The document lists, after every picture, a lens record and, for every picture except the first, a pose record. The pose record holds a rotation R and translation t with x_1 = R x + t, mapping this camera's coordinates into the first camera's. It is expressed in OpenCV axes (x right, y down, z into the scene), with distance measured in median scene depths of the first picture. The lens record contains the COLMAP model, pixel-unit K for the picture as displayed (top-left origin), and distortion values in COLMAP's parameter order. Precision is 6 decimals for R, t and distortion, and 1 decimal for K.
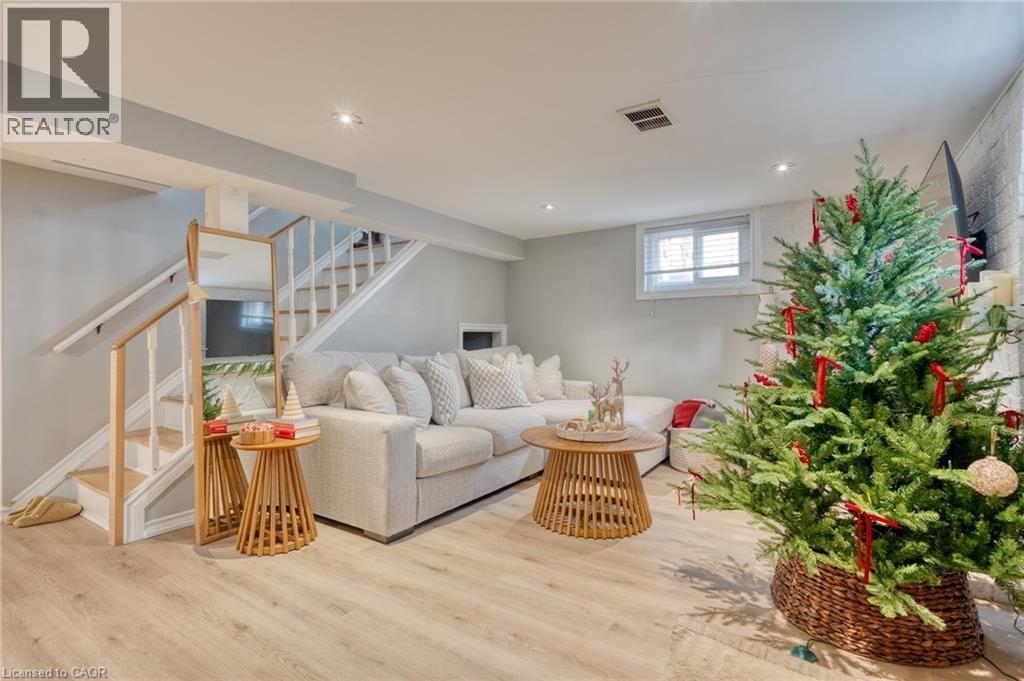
lens RADIAL K [[500.9, 0, 512.3], [0, 500.9, 339.2], [0, 0, 1]] dist [-0.006513, -0.000488]
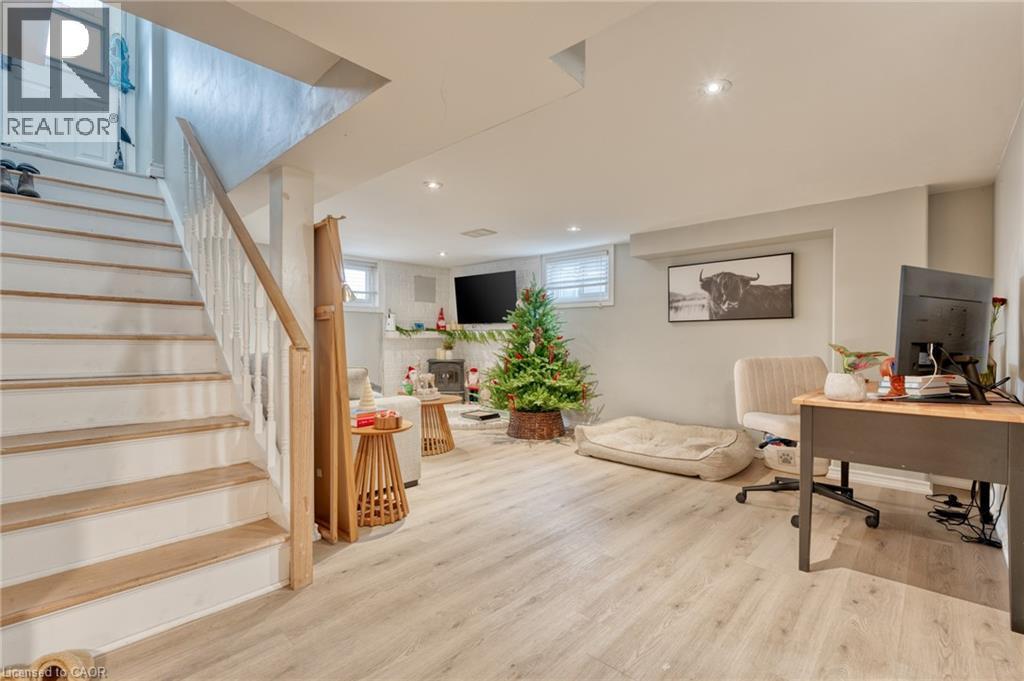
lens RADIAL K [[455.1, 0, 518.4], [0, 455.1, 343.8], [0, 0, 1]] dist [0.001197, 0.000073]
pose [[0.155208, -0.006763, 0.987859, -1.714806], [0.002469, 0.999976, 0.006458, 0.004224], [-0.987879, 0.001437, 0.155221, 0.603433]]
